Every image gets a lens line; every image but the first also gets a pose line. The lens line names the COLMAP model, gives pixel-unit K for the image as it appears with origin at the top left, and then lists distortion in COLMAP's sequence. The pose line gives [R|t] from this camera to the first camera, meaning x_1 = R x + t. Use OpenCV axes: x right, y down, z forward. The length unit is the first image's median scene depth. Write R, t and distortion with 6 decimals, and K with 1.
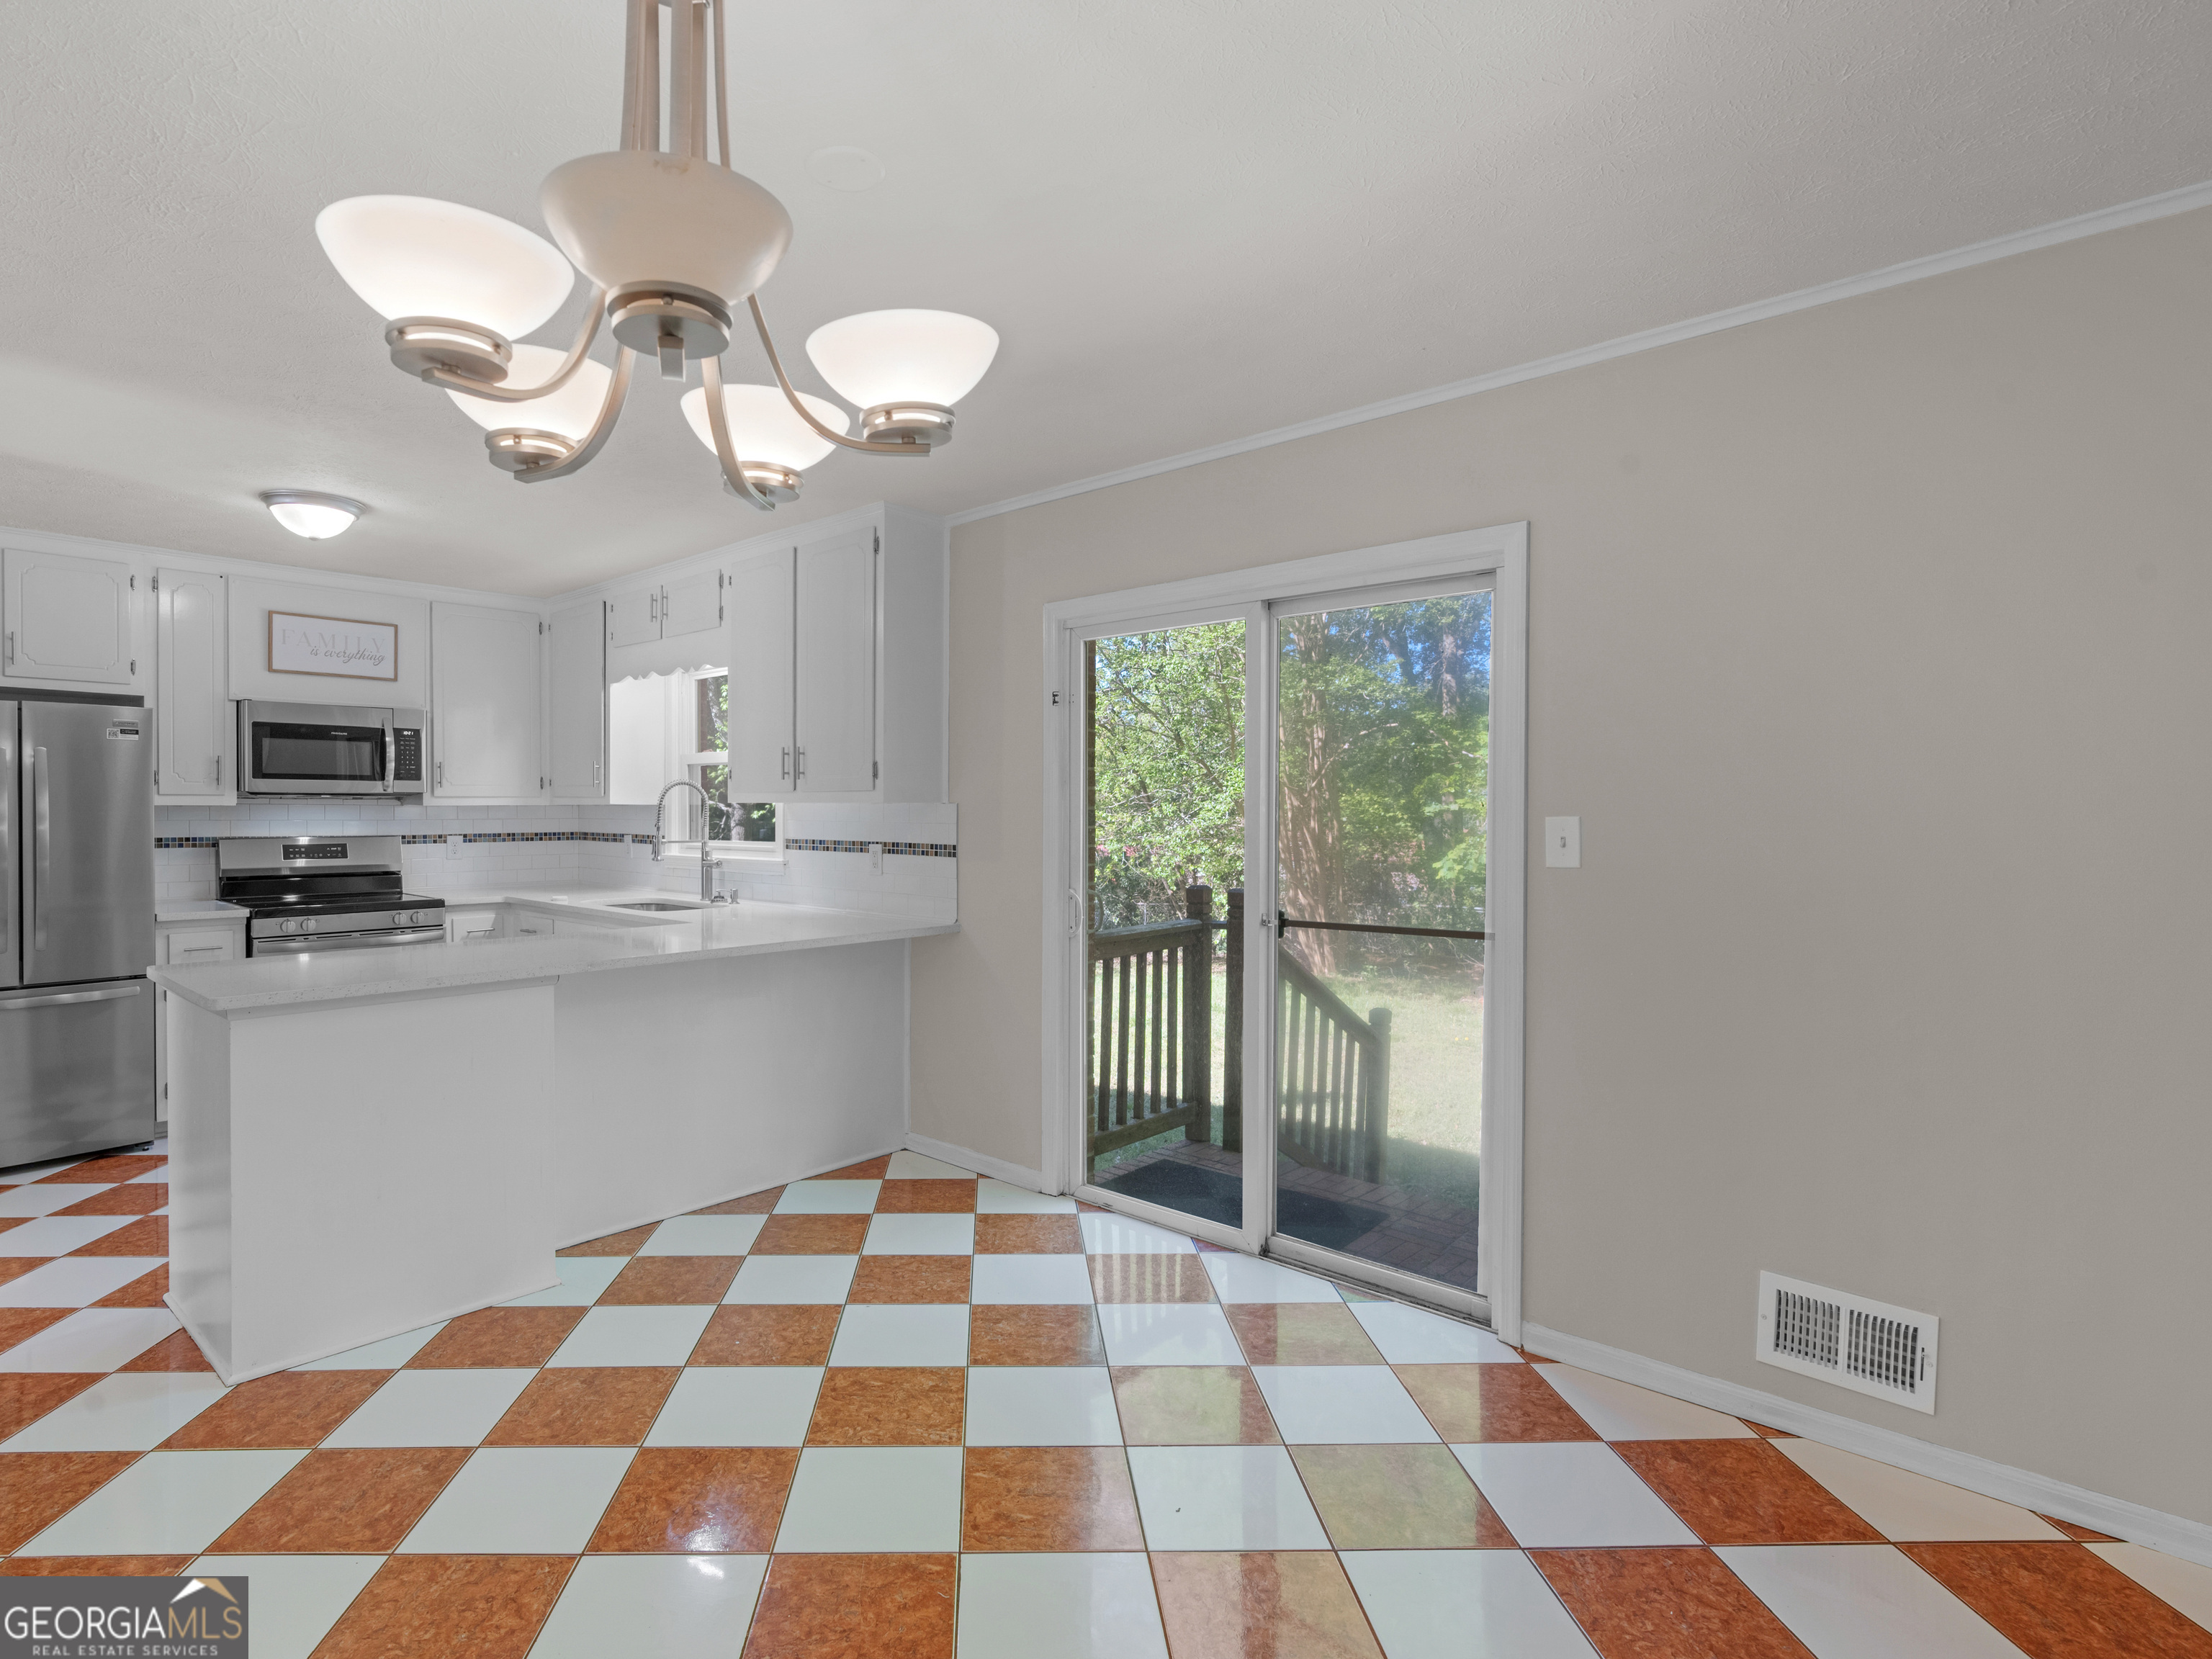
lens RADIAL K [[1103.4, 0, 918.5], [0, 1103.4, 827.1], [0, 0, 1]] dist [-0.012717, 0.000432]
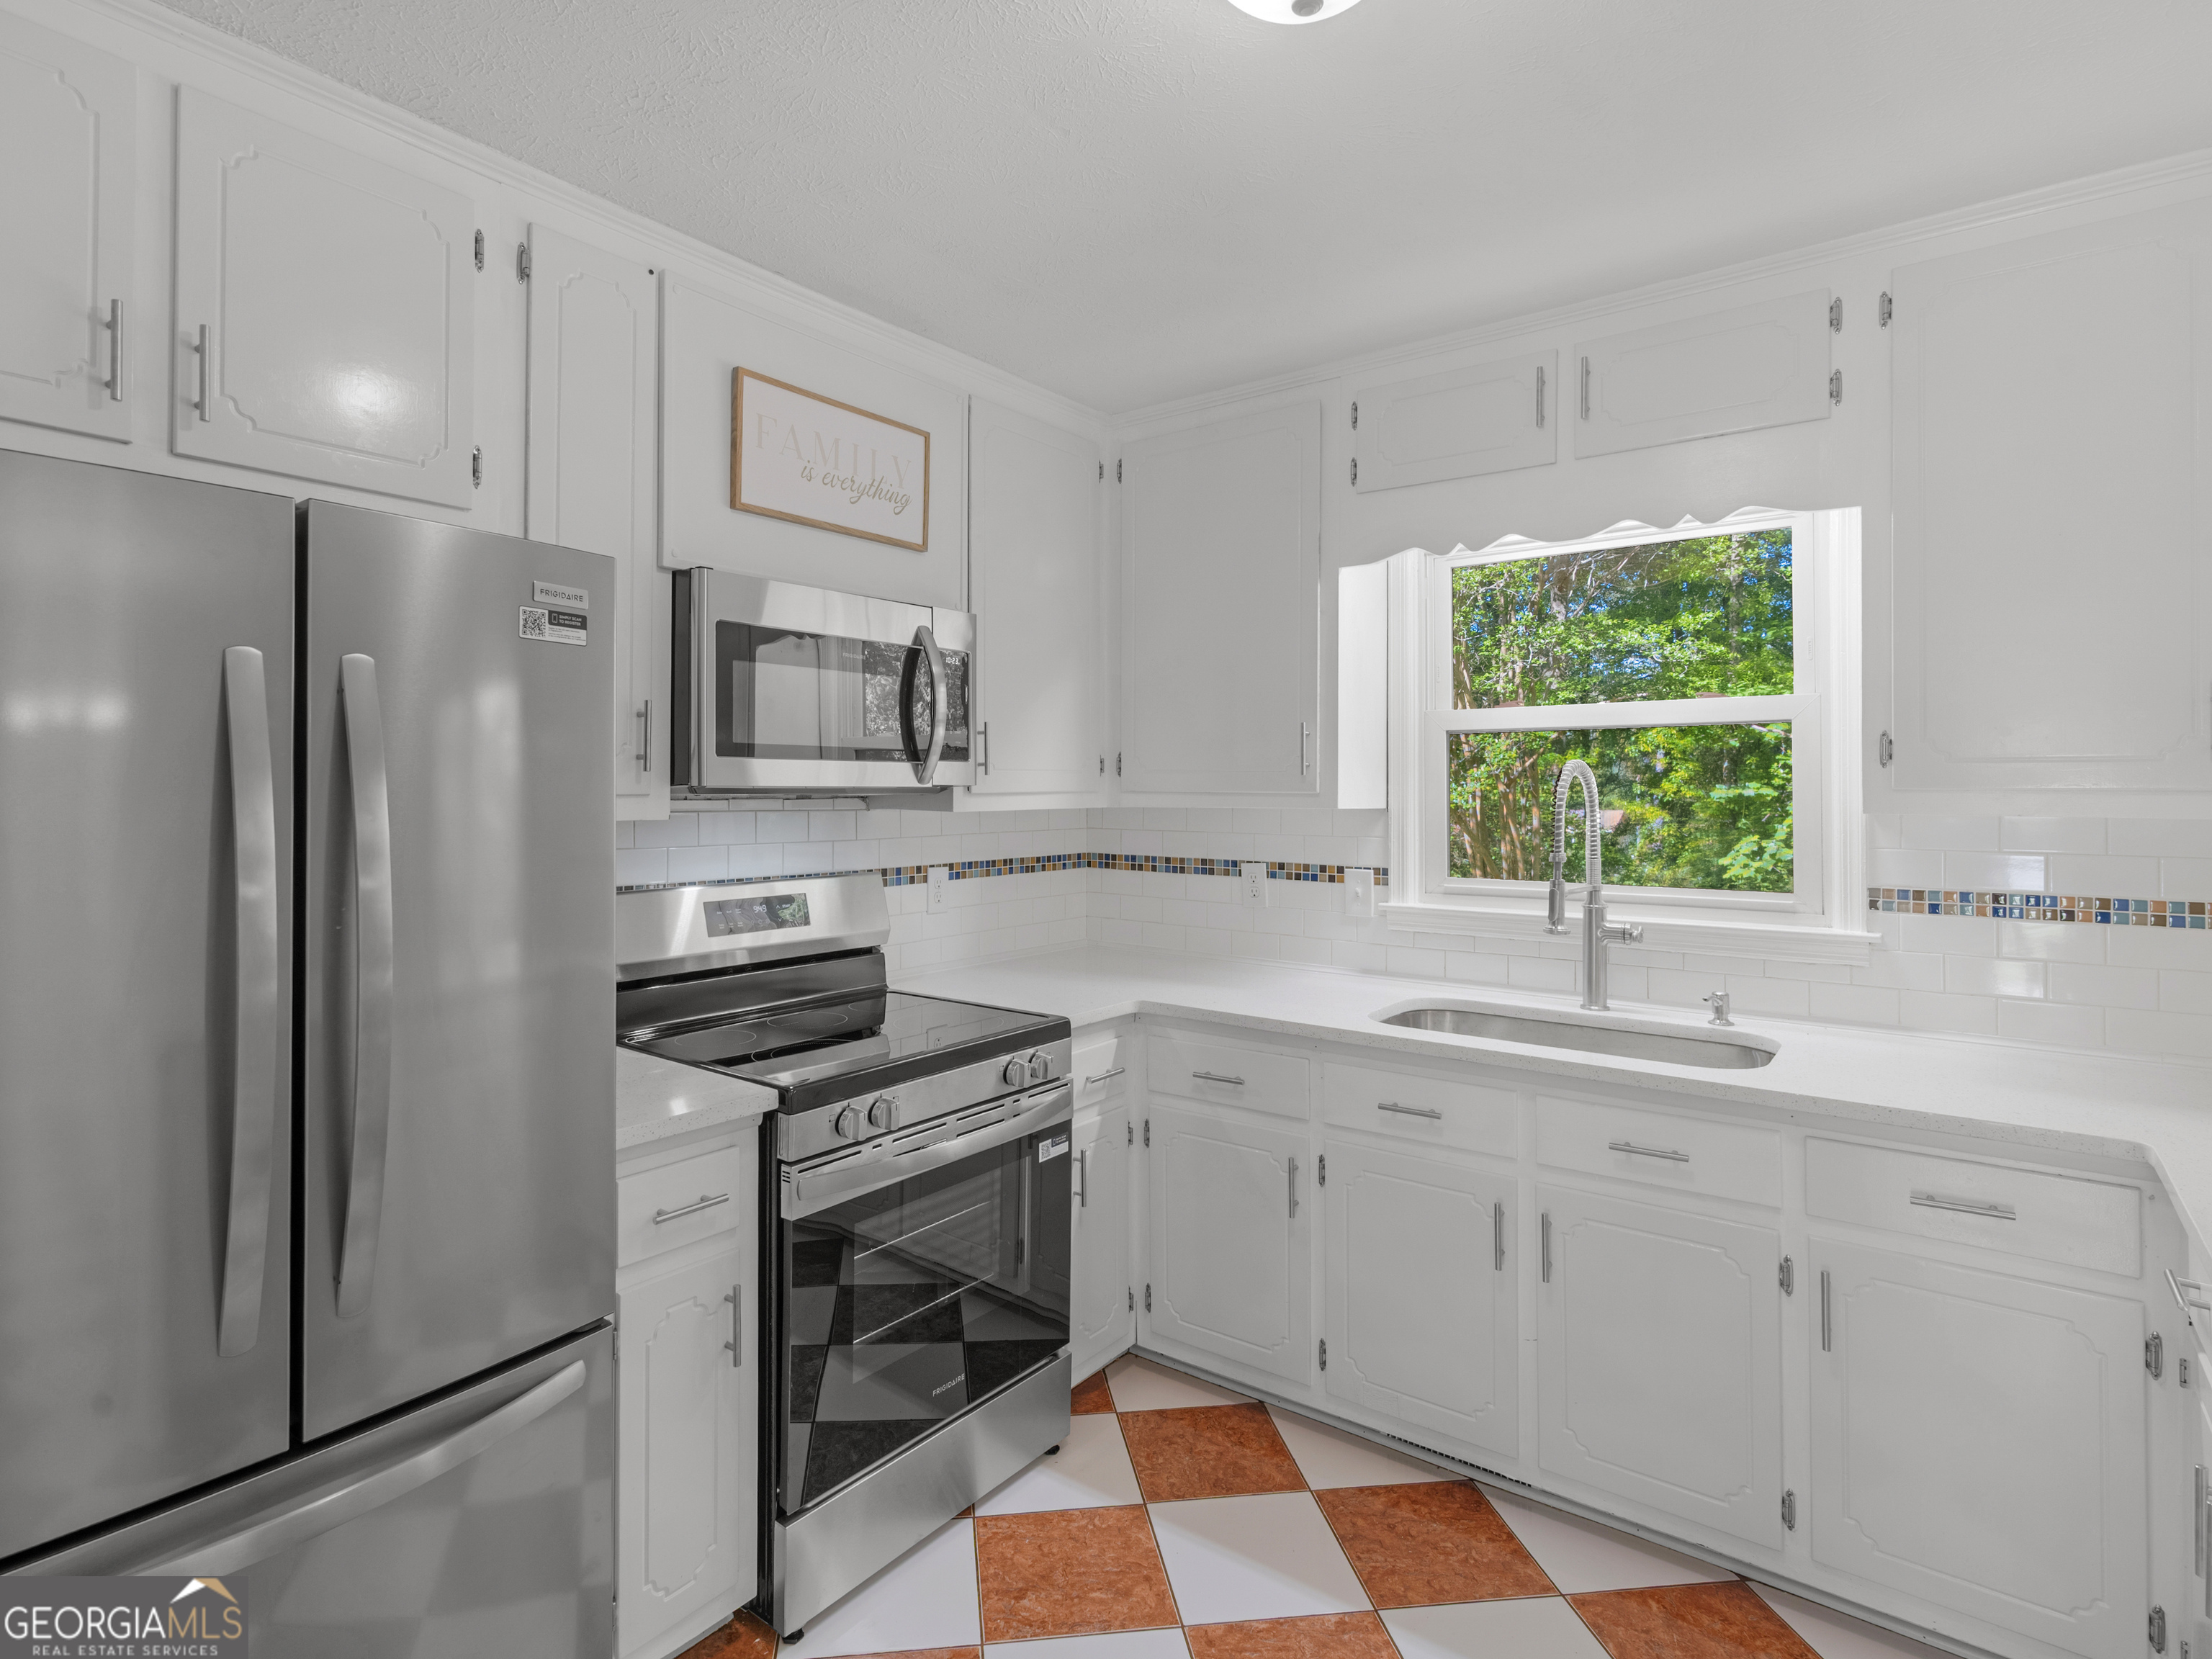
lens RADIAL K [[1149.1, 0, 942.4], [0, 1149.1, 779.4], [0, 0, 1]] dist [0.001965, 0.000779]
pose [[0.996205, -0.000338, 0.087042, -0.522809], [0.002348, 0.999733, -0.022993, -0.023335], [-0.087011, 0.023110, 0.995939, 0.519702]]
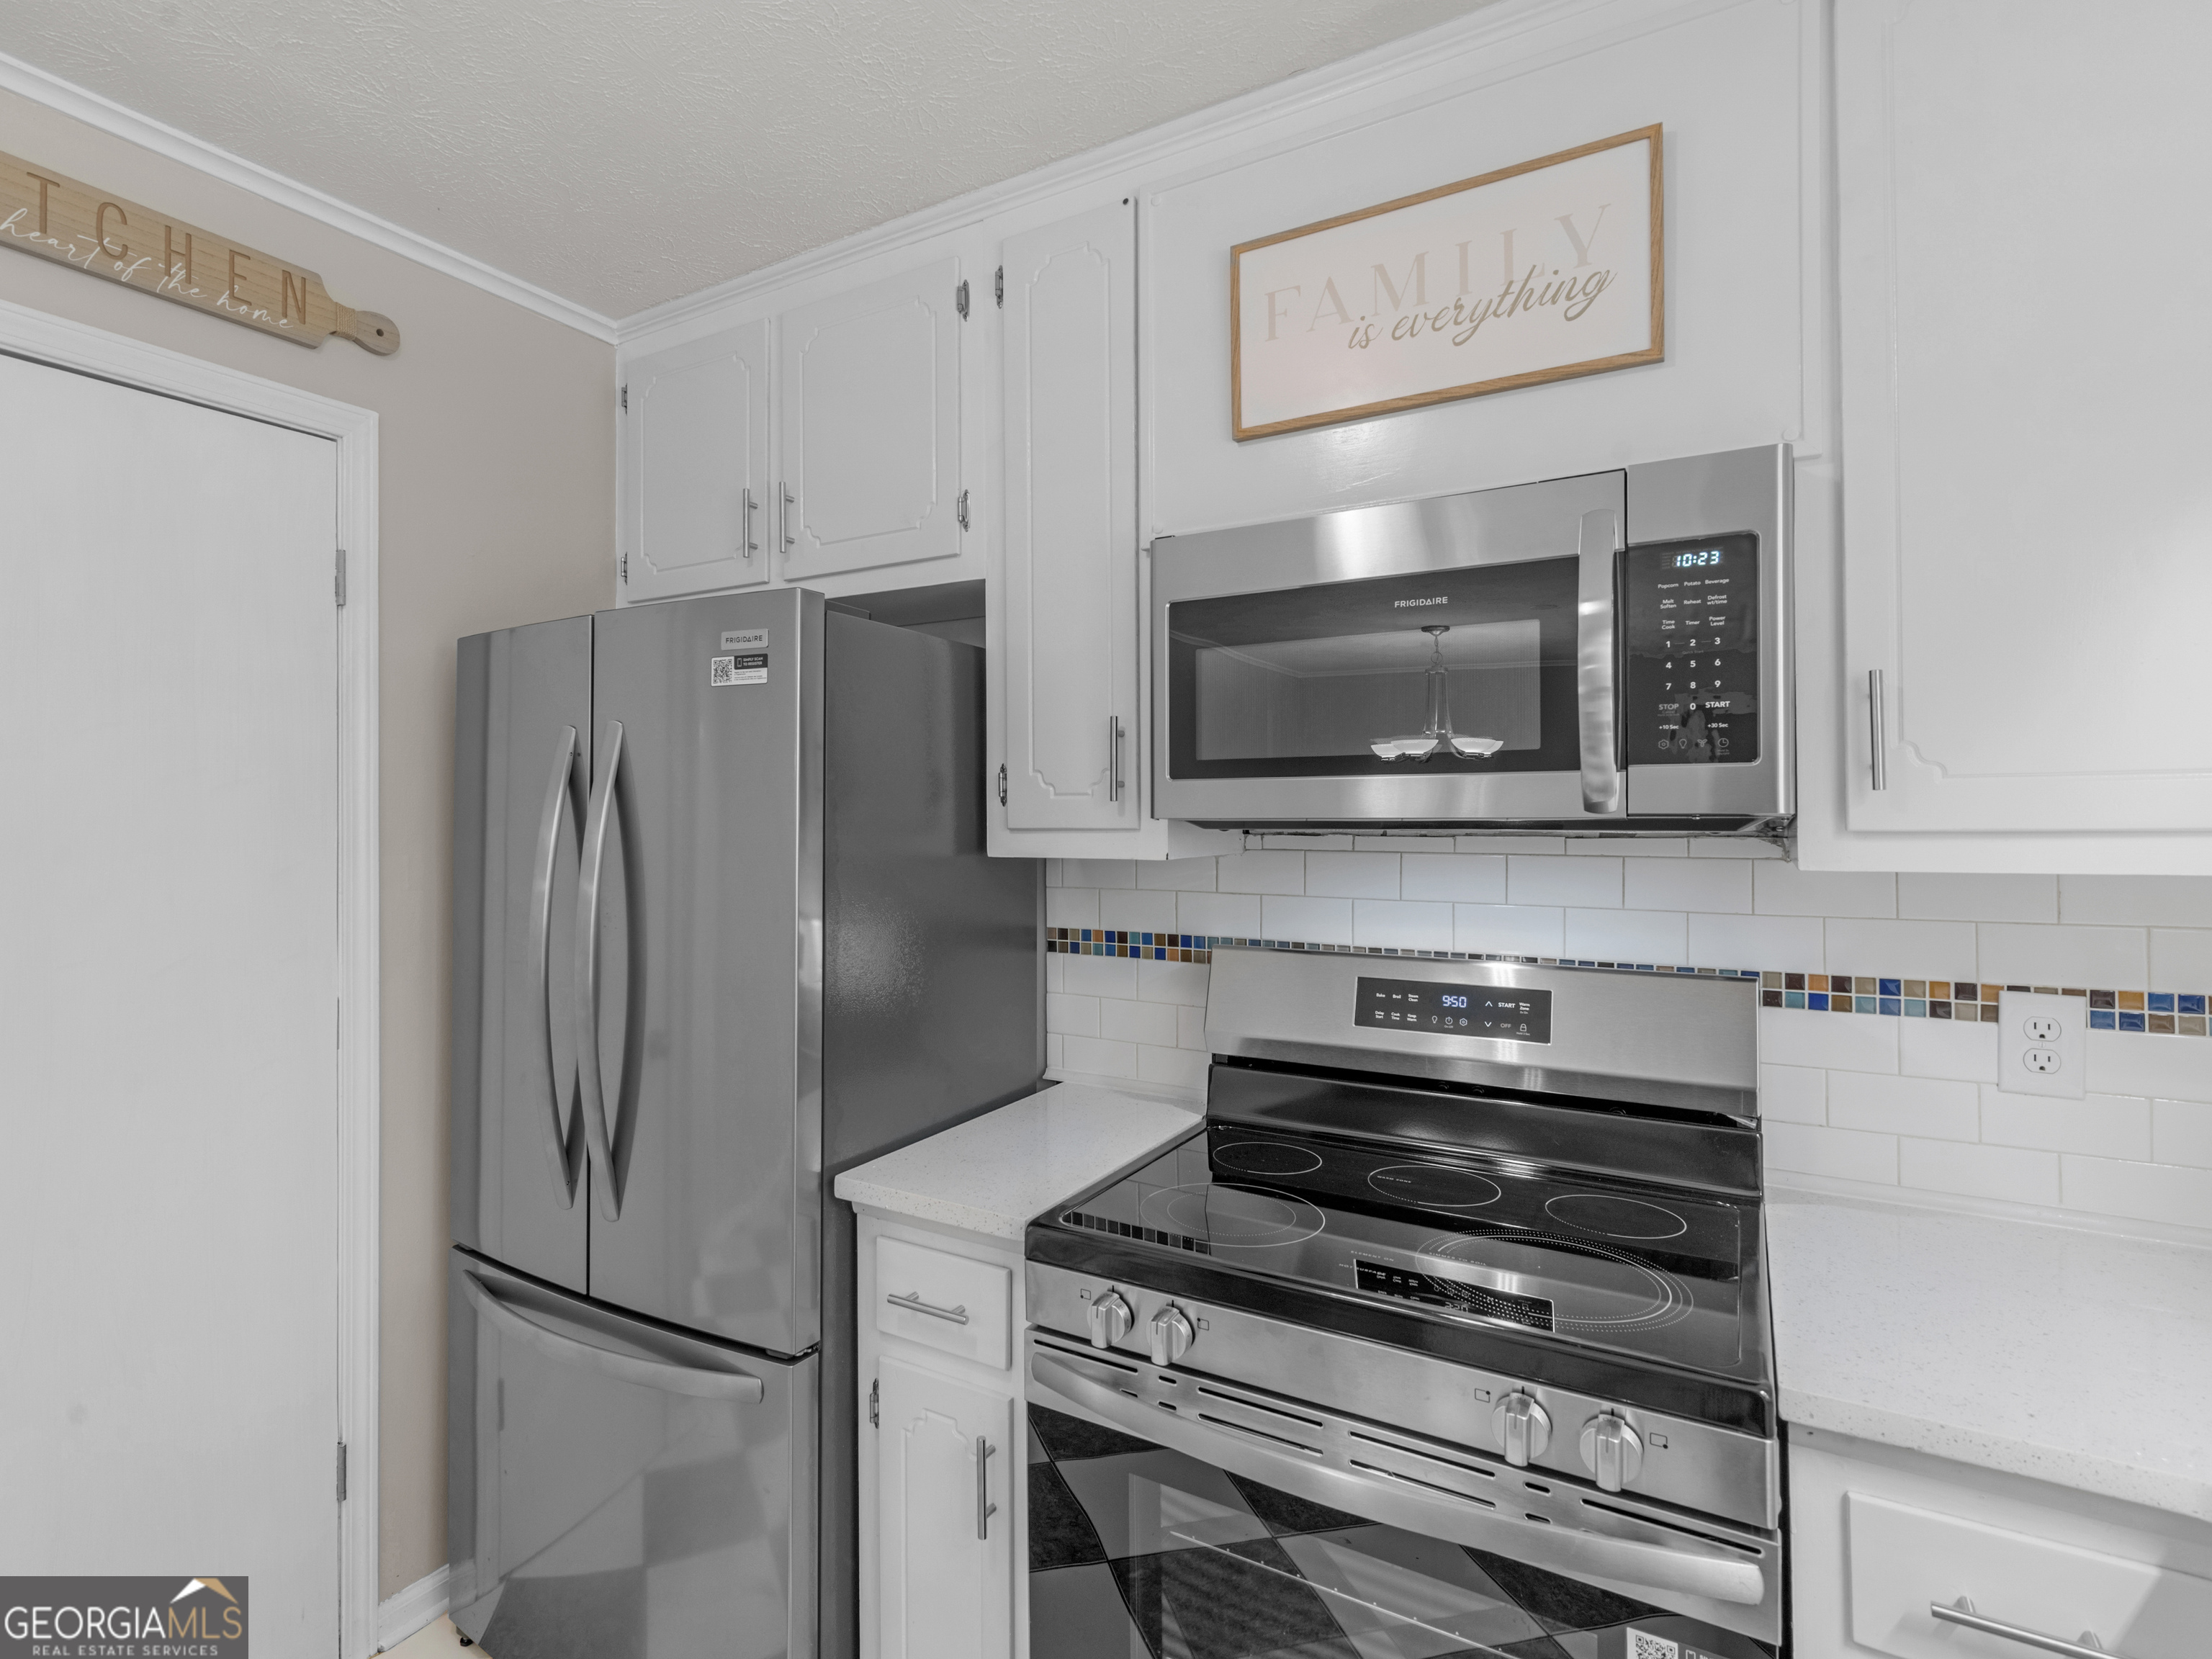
lens RADIAL K [[1117.0, 0, 1101.6], [0, 1117.0, 810.3], [0, 0, 1]] dist [-0.001006, 0.000153]
pose [[0.268402, -0.008468, -0.963270, -0.277290], [-0.011154, 0.999867, -0.011898, -0.028957], [0.963242, 0.013938, 0.268272, 0.835632]]
